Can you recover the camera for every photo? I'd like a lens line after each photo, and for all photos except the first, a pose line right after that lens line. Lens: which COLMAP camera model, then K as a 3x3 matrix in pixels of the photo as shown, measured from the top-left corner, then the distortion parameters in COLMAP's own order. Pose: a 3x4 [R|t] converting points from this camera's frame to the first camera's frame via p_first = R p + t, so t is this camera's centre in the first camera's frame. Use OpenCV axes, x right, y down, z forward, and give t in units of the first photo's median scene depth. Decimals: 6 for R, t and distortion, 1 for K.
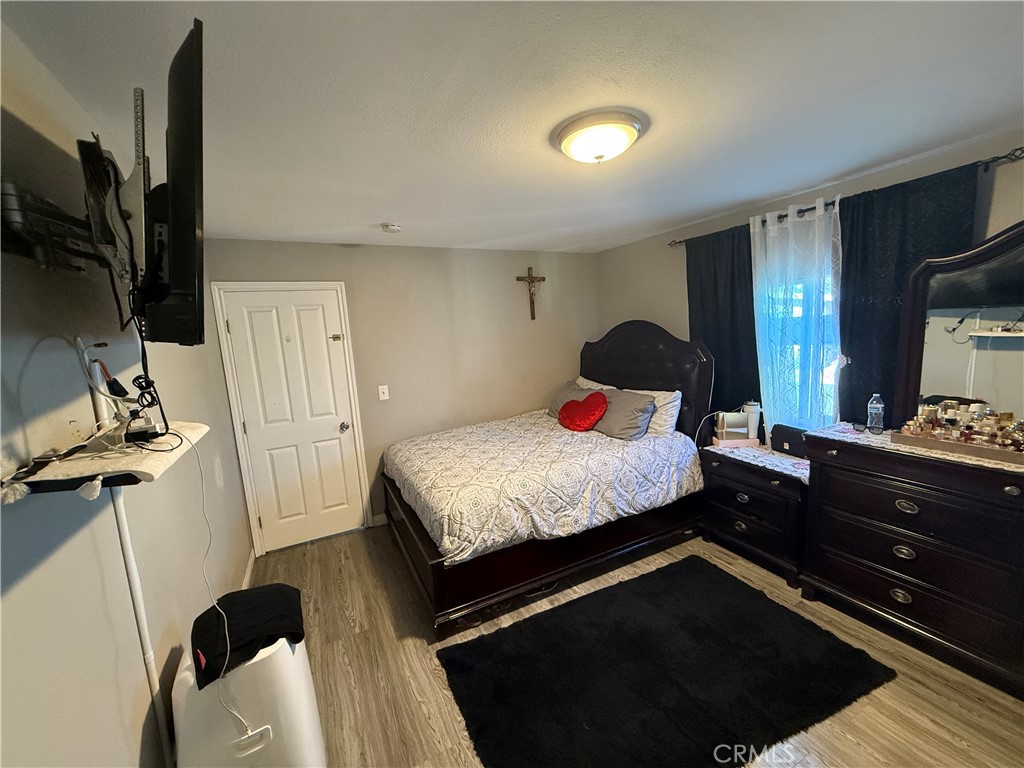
lens RADIAL K [[406.7, 0, 508.4], [0, 406.7, 385.1], [0, 0, 1]] dist [0.000596, 0.000185]
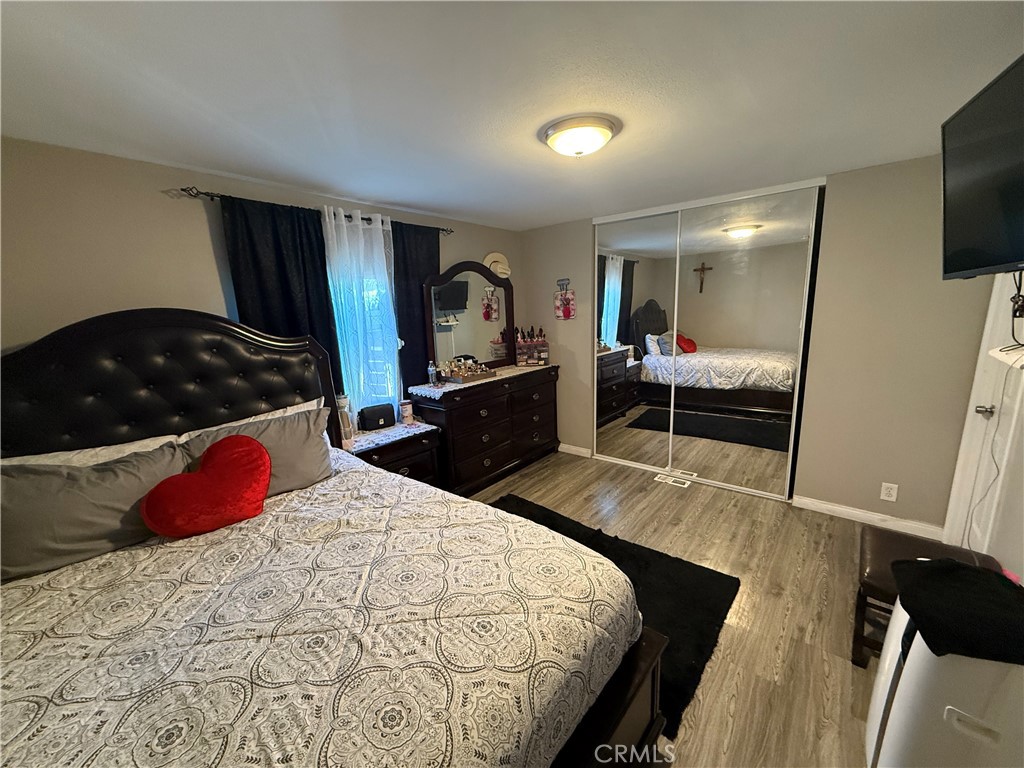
lens RADIAL K [[406.7, 0, 508.4], [0, 406.7, 385.1], [0, 0, 1]] dist [0.000596, 0.000185]
pose [[-0.383972, -0.107079, 0.917115, -0.576909], [0.182724, 0.964798, 0.189148, -0.118117], [-0.905084, 0.240207, -0.350890, 1.198182]]
